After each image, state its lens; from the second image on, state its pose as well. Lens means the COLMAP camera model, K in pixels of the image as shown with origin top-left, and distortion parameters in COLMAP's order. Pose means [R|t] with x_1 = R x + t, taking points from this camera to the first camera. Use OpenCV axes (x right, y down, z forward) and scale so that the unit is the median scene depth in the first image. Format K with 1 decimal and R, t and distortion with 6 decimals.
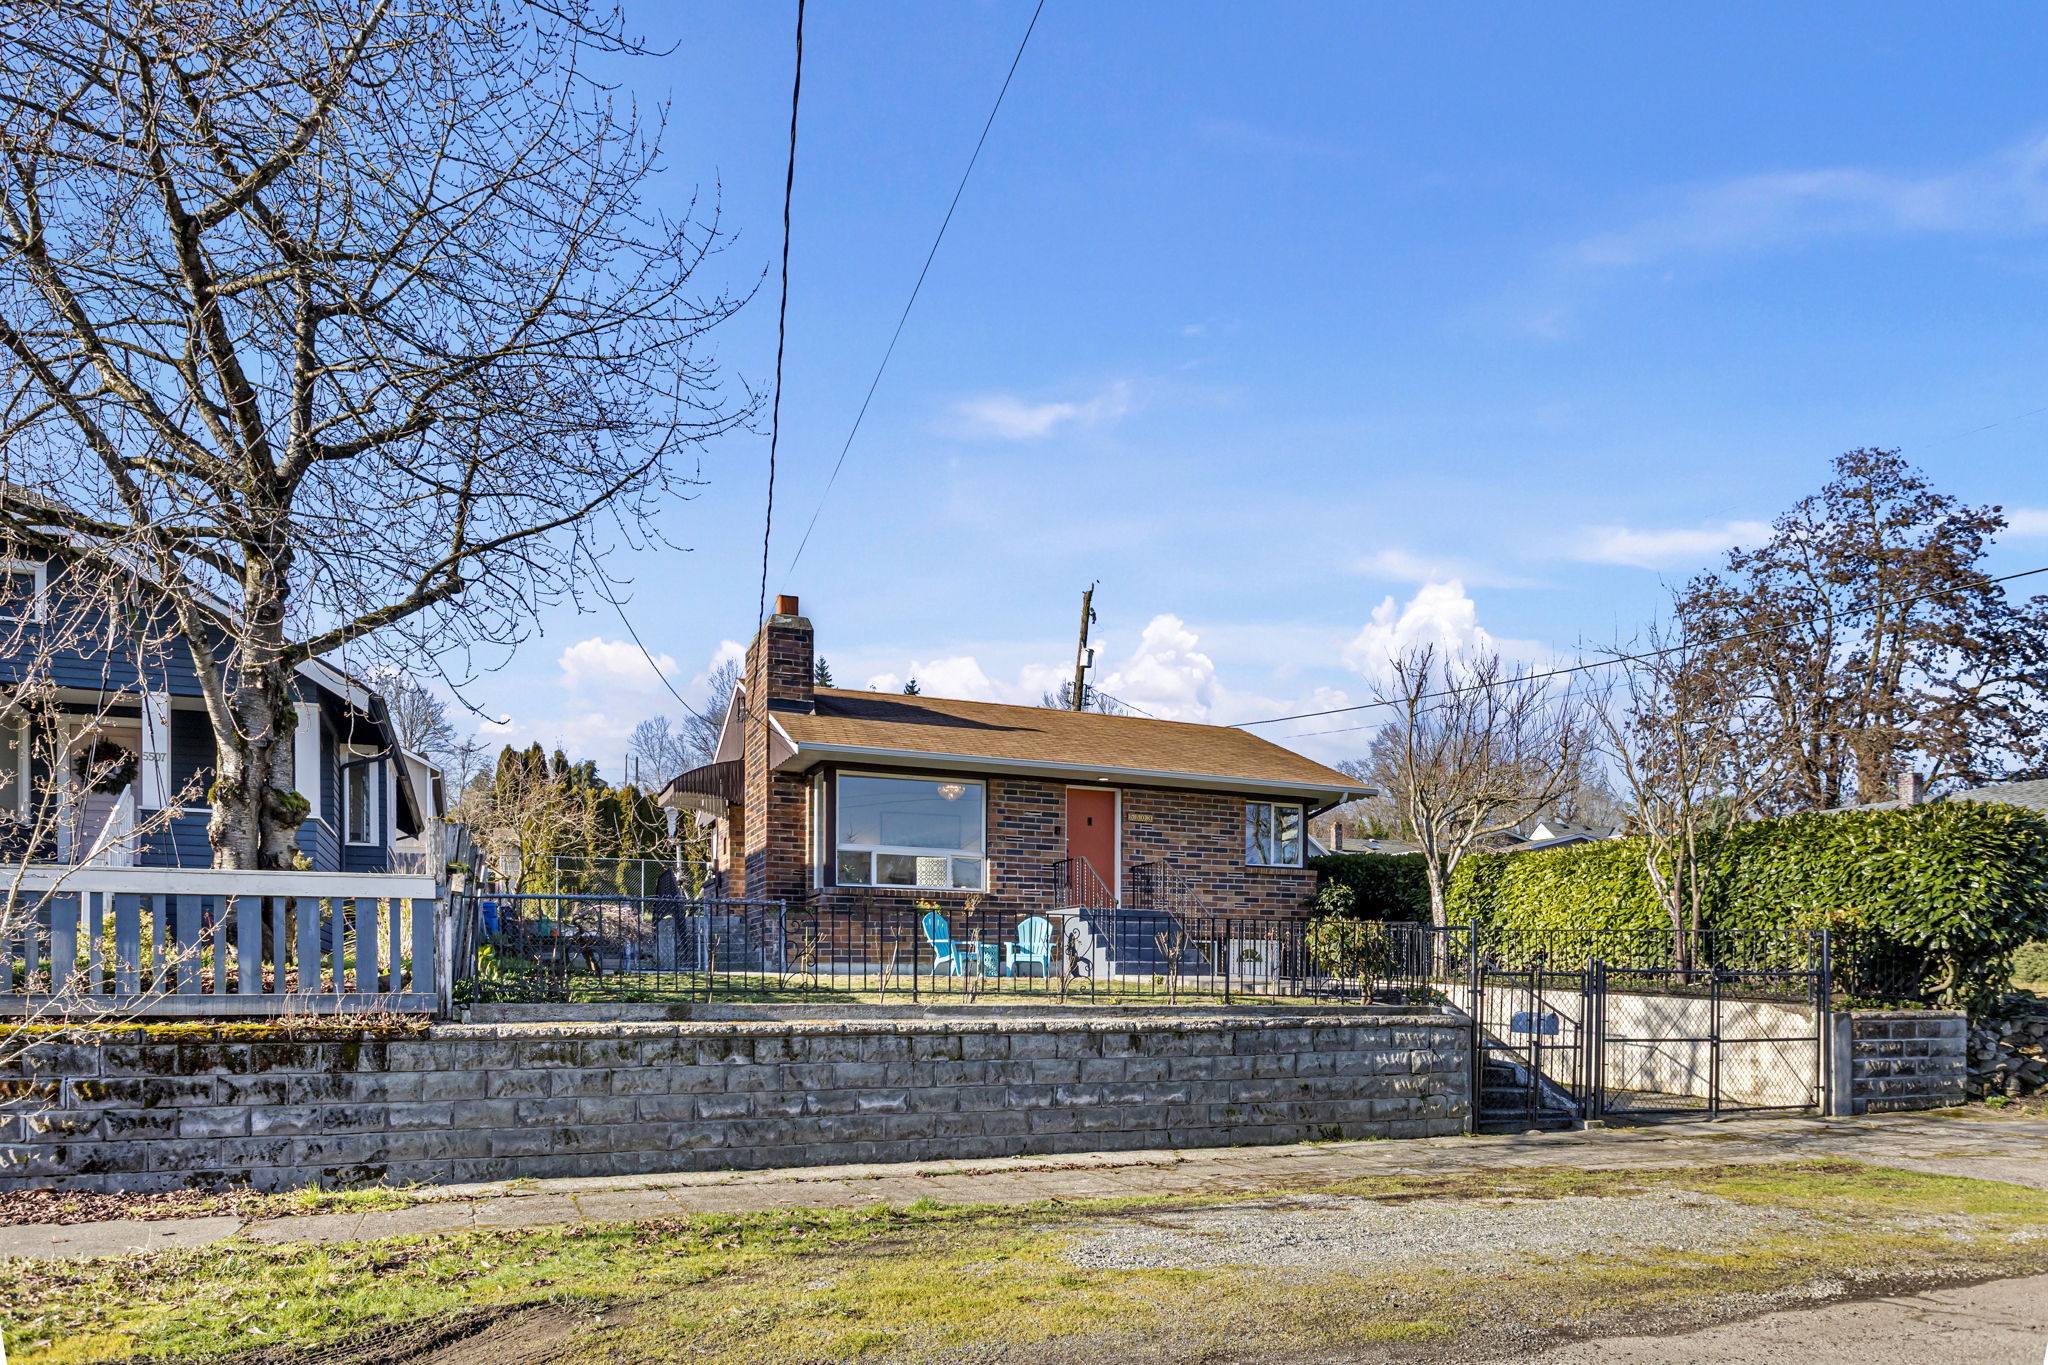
lens RADIAL K [[982.9, 0, 1024.0], [0, 982.9, 682.5], [0, 0, 1]] dist [-0.008121, 0.008989]
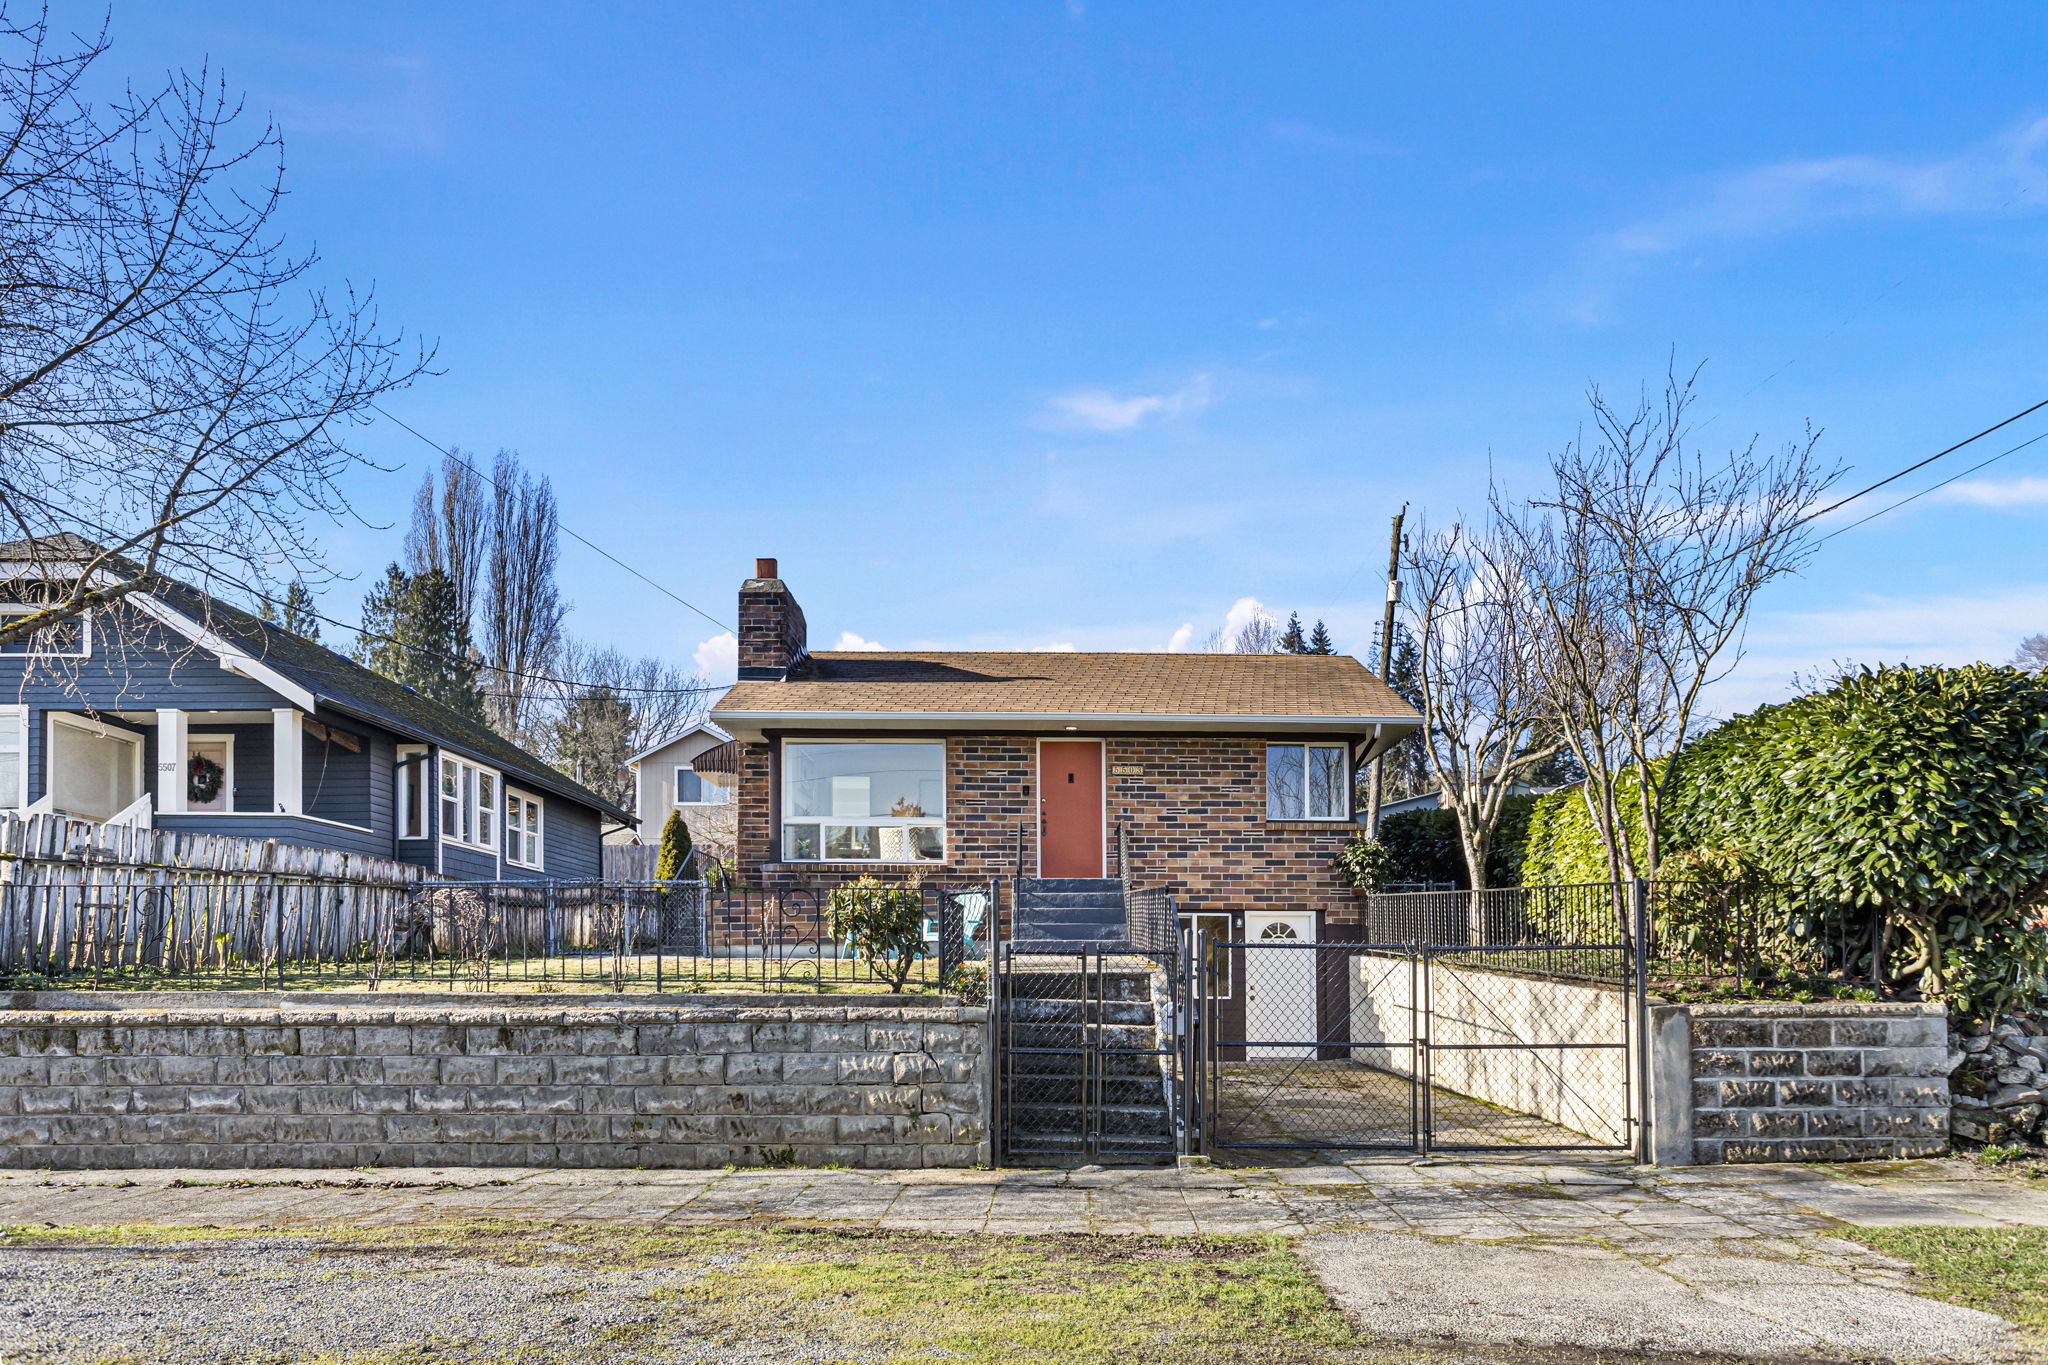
lens RADIAL K [[1057.6, 0, 1021.1], [0, 1057.6, 639.1], [0, 0, 1]] dist [0.001203, 0.001154]
pose [[0.954093, -0.093012, -0.284703, 0.777940], [0.092278, 0.995604, -0.016024, 0.078927], [0.284942, -0.010983, 0.958482, 0.250239]]
